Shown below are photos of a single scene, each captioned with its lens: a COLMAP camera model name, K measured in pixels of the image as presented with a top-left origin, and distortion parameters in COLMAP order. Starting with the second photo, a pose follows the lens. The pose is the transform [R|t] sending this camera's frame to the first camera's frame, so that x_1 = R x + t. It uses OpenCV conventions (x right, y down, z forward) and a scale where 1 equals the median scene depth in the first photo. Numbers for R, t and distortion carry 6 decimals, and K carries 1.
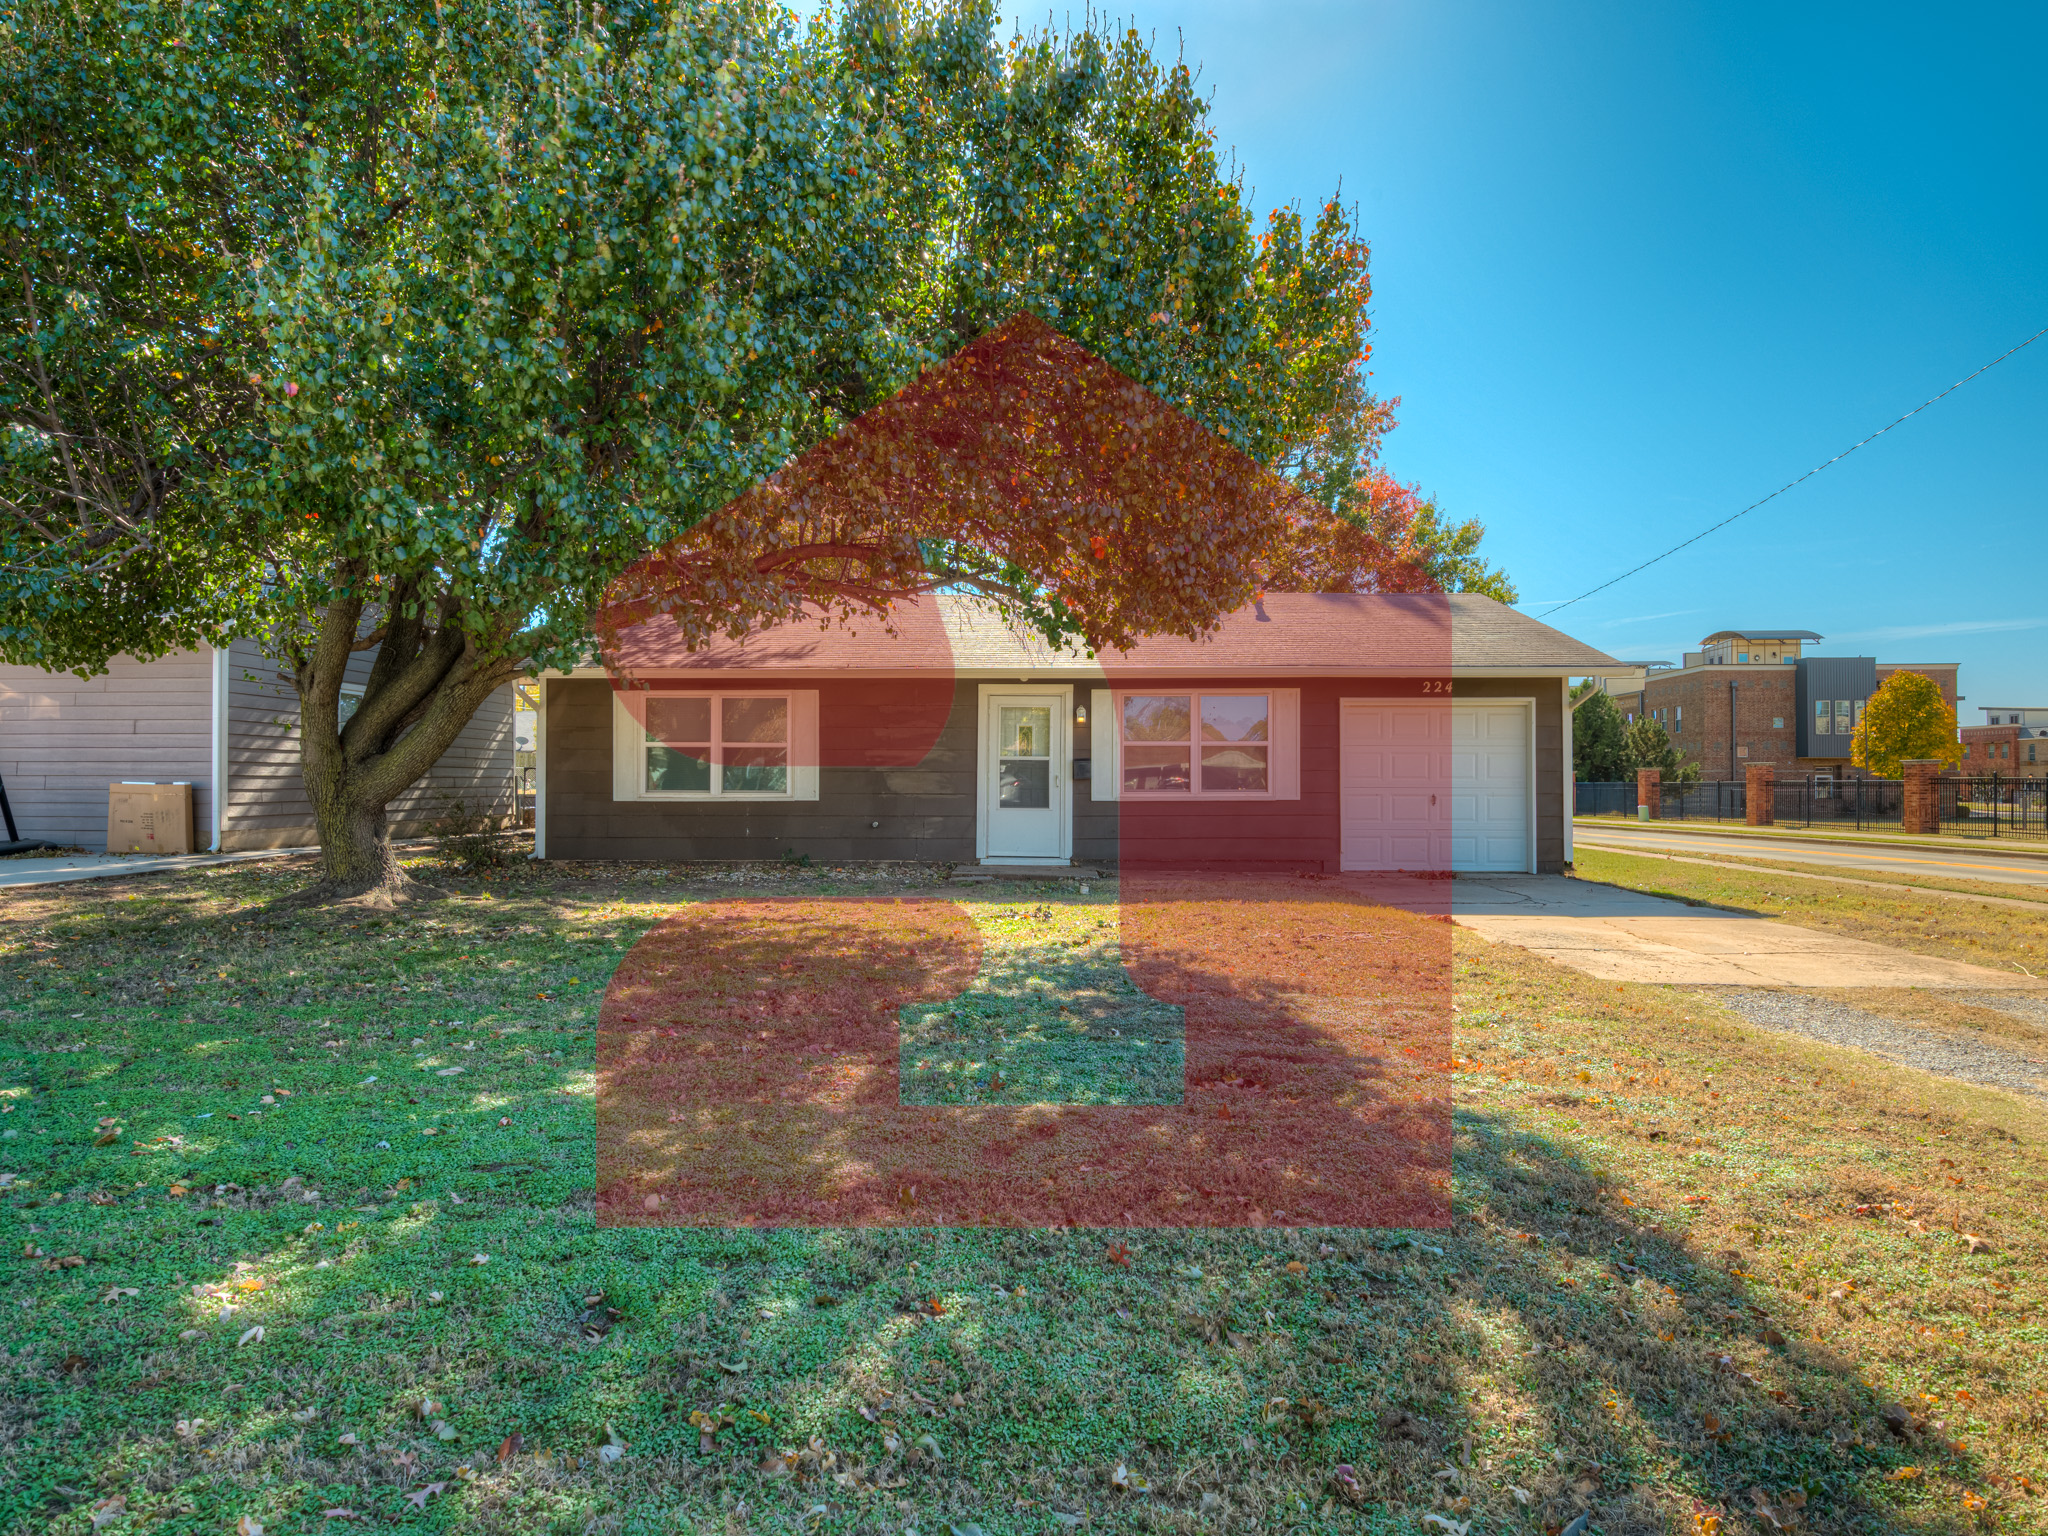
lens RADIAL K [[1136.0, 0, 927.1], [0, 1136.0, 769.8], [0, 0, 1]] dist [0.009954, 0.000311]
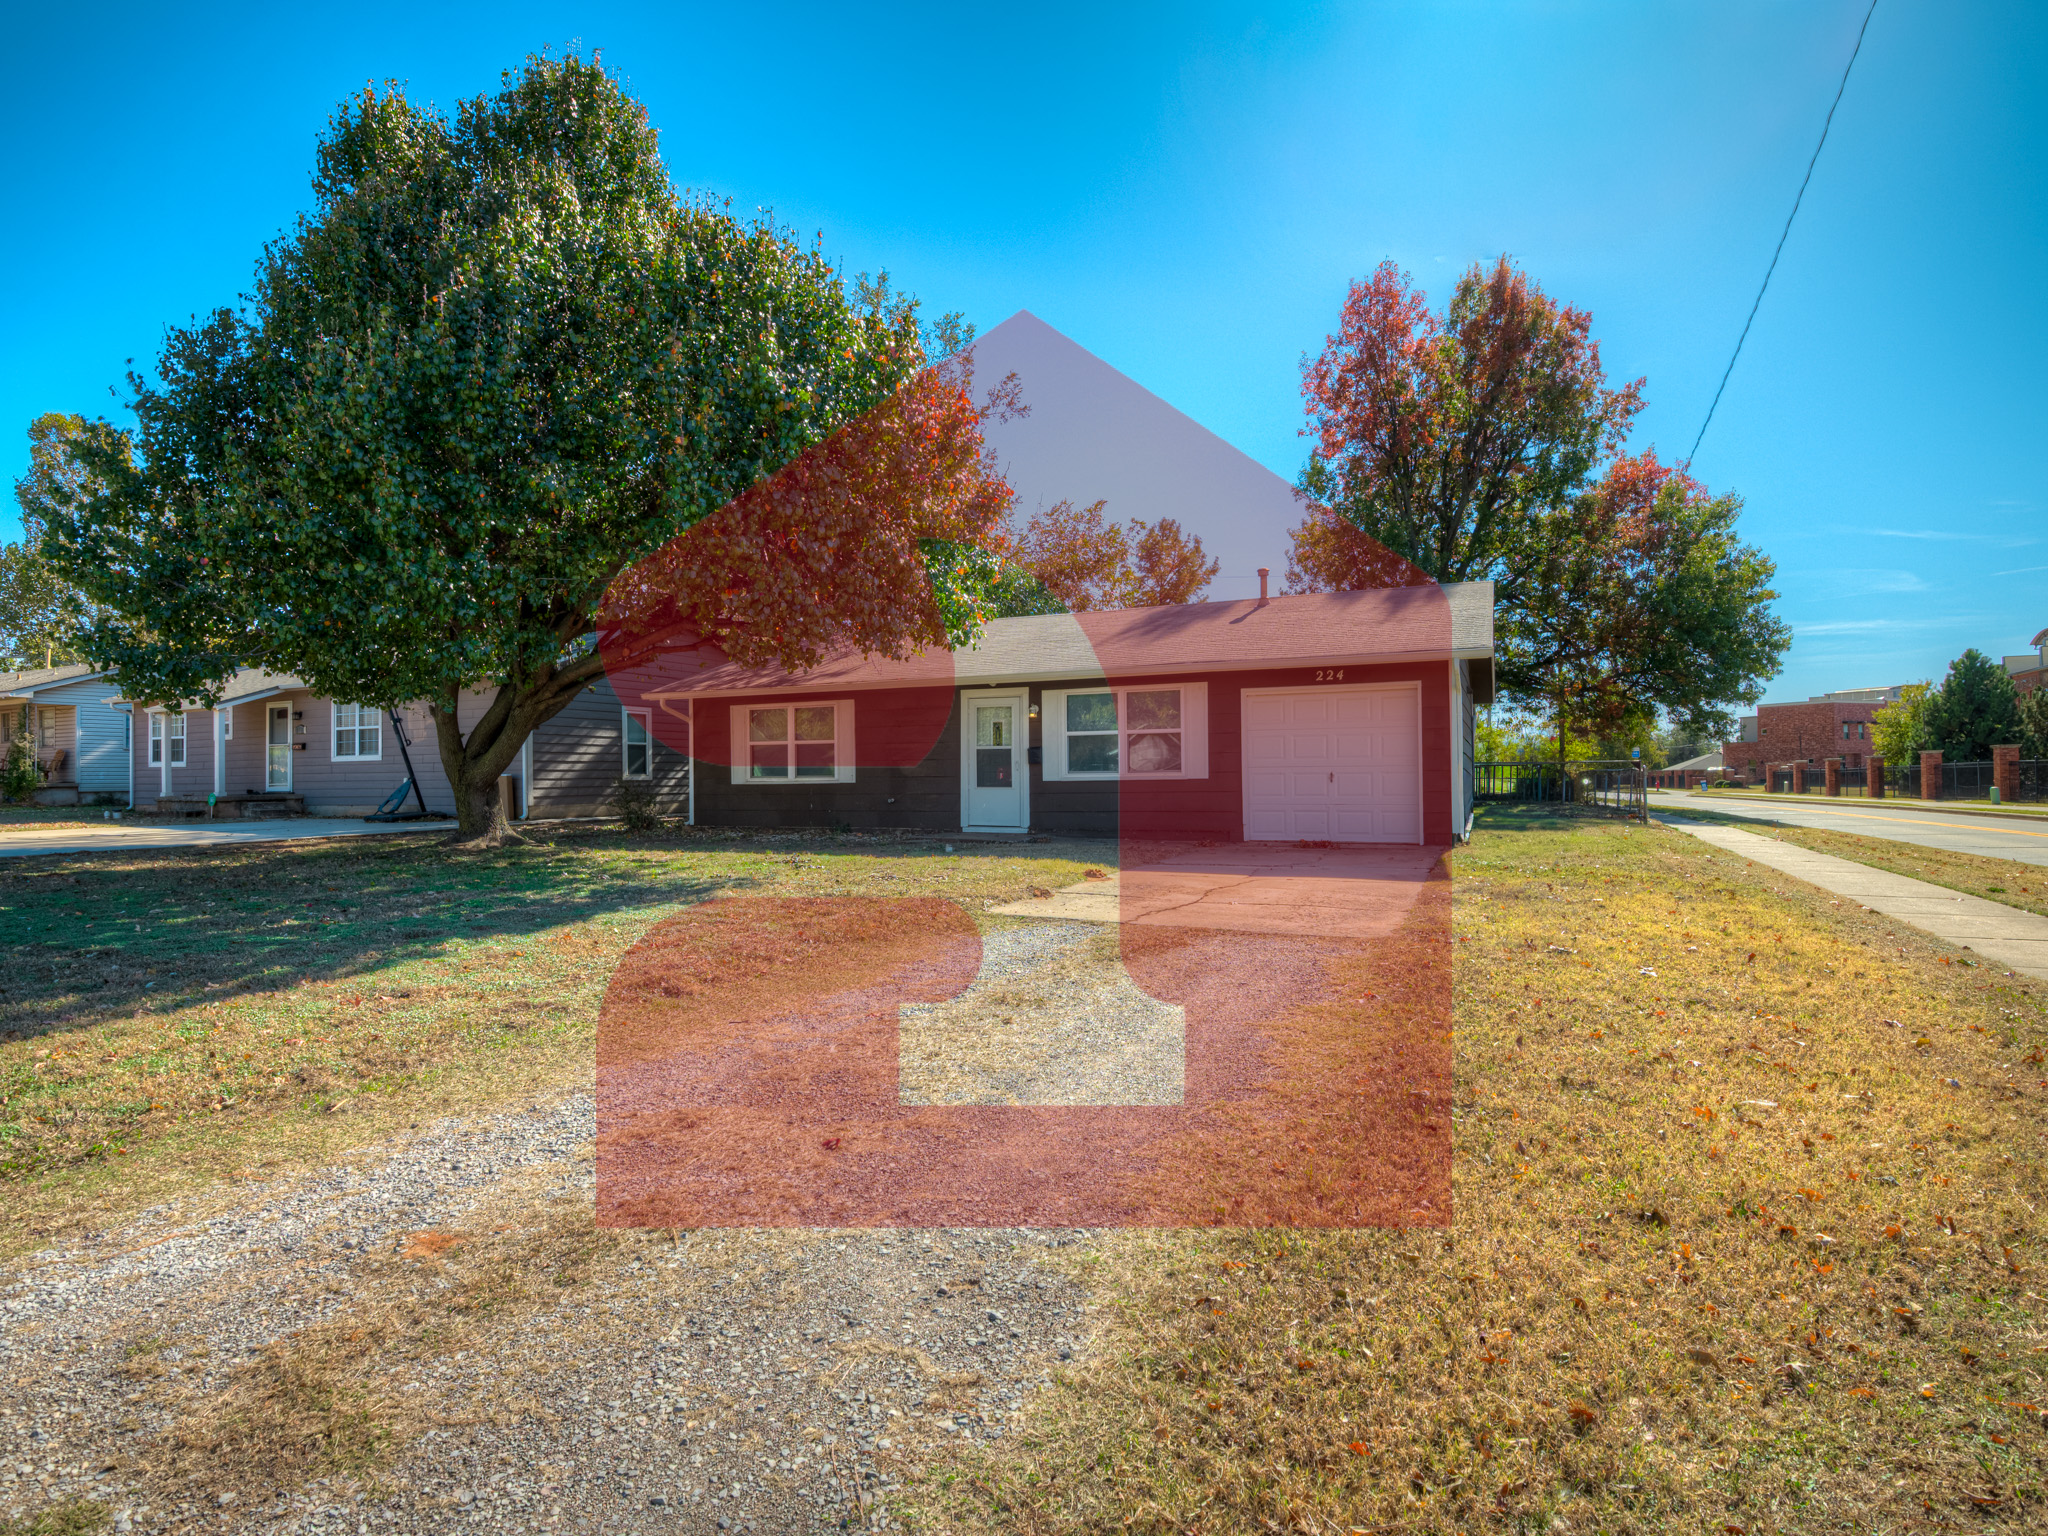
lens RADIAL K [[951.9, 0, 931.3], [0, 951.9, 767.9], [0, 0, 1]] dist [-0.000975, -0.000191]
pose [[0.931198, -0.013341, -0.364270, 0.403739], [0.014839, 0.999889, 0.001314, 0.009951], [0.364212, -0.006629, 0.931292, -0.002552]]
